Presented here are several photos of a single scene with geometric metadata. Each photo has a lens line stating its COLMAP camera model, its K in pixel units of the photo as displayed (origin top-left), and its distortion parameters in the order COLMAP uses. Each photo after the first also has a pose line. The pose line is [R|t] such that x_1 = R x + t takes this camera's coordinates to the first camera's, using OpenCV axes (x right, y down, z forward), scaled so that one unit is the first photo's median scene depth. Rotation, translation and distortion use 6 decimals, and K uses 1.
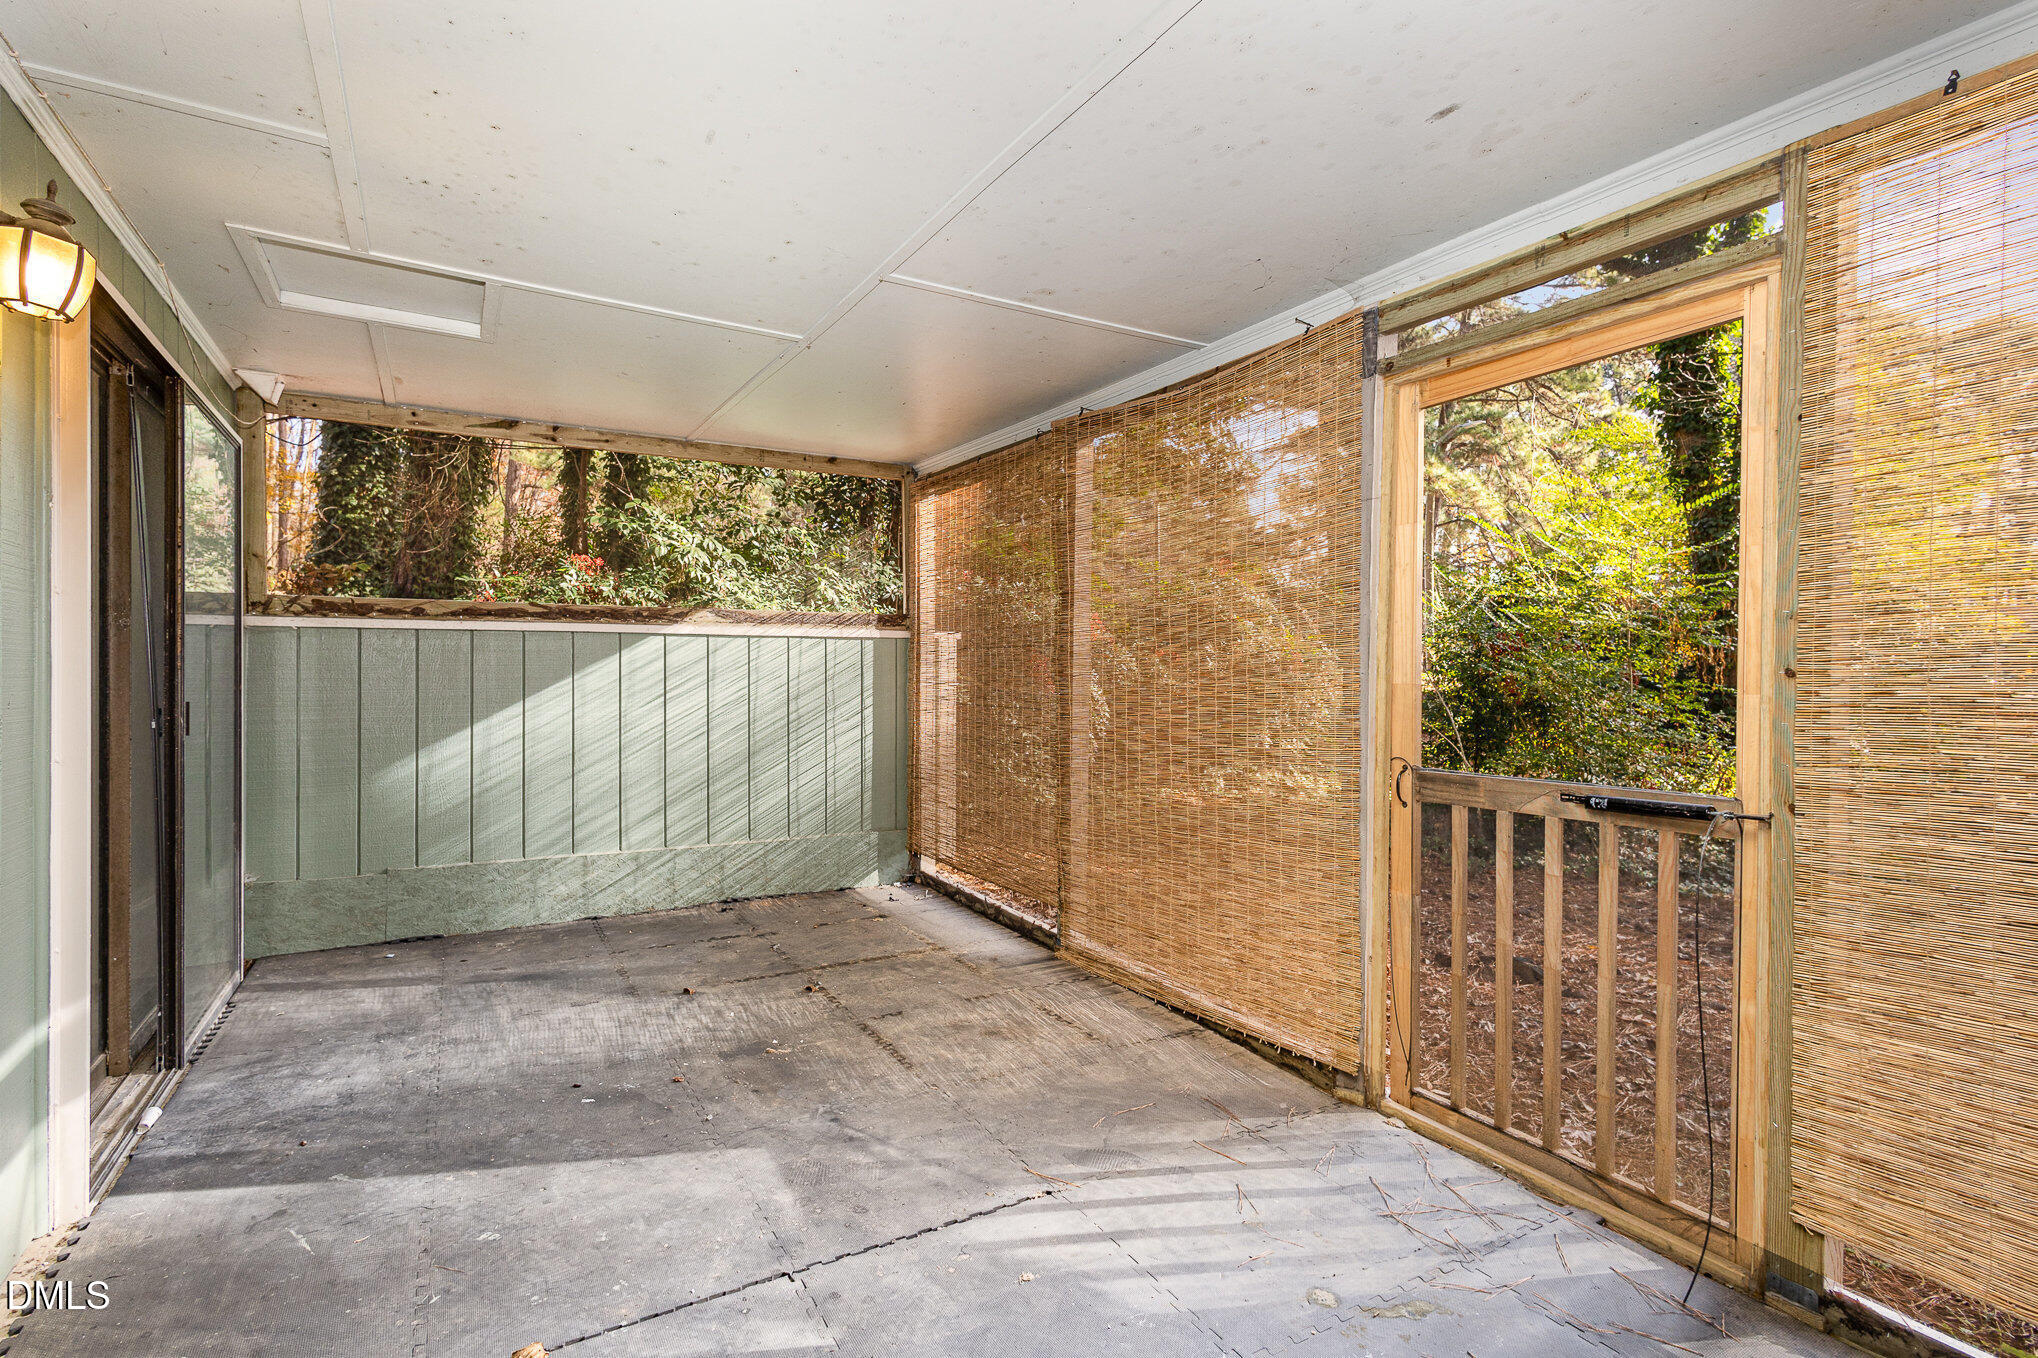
lens RADIAL K [[940.2, 0, 1011.6], [0, 940.2, 680.1], [0, 0, 1]] dist [0.009769, -0.000691]
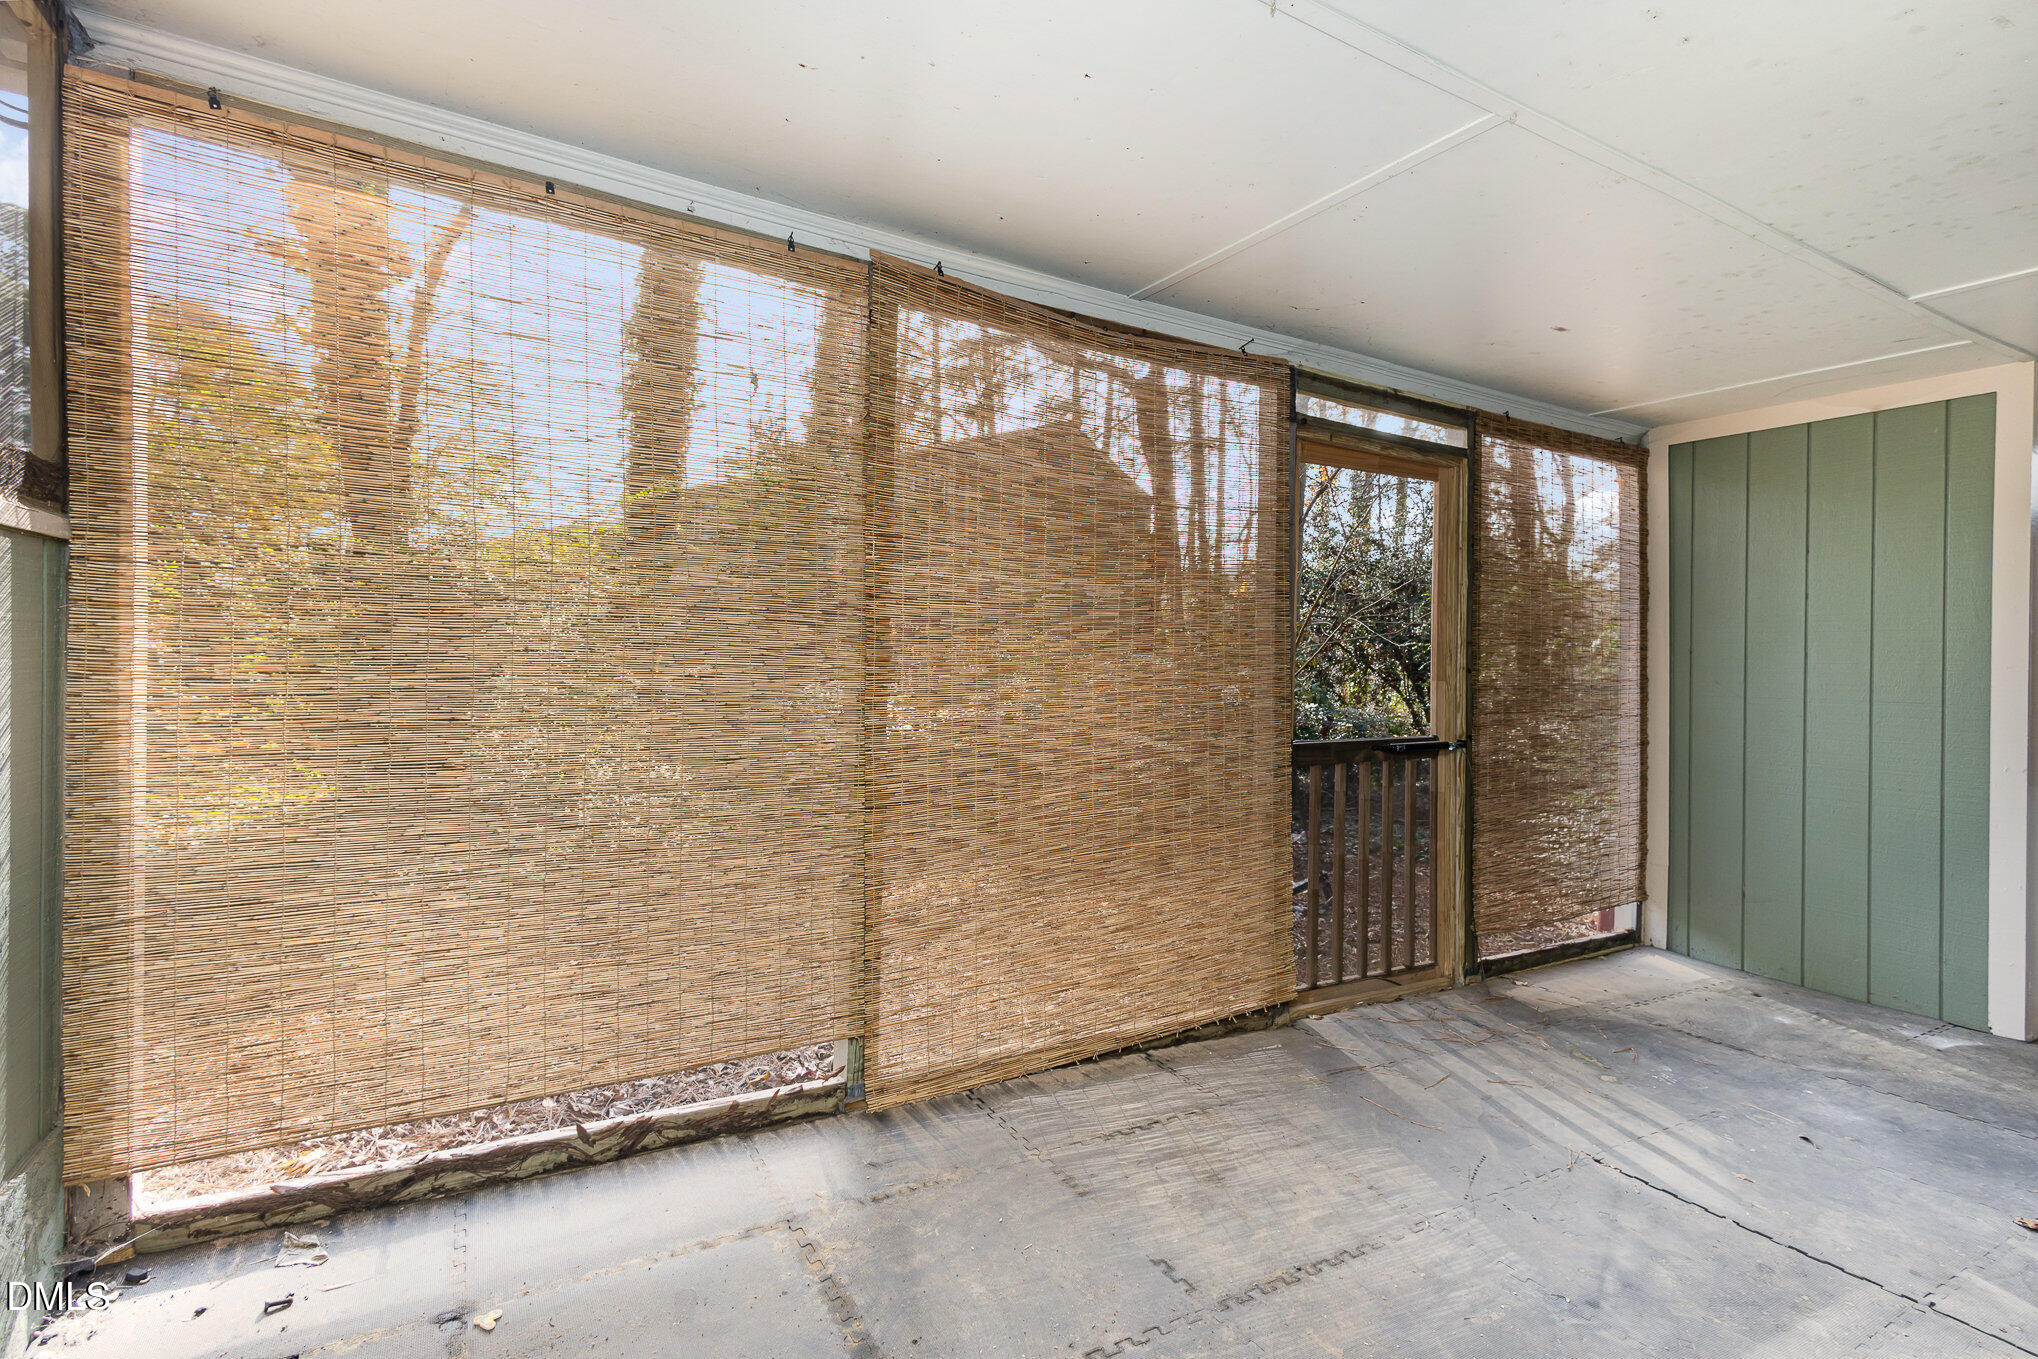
lens RADIAL K [[940.2, 0, 1011.9], [0, 940.2, 667.0], [0, 0, 1]] dist [0.009769, -0.000691]
pose [[0.040857, -0.015523, 0.999044, -0.721354], [-0.012406, 0.999794, 0.016042, -0.019167], [-0.999088, -0.013050, 0.040656, 1.113267]]
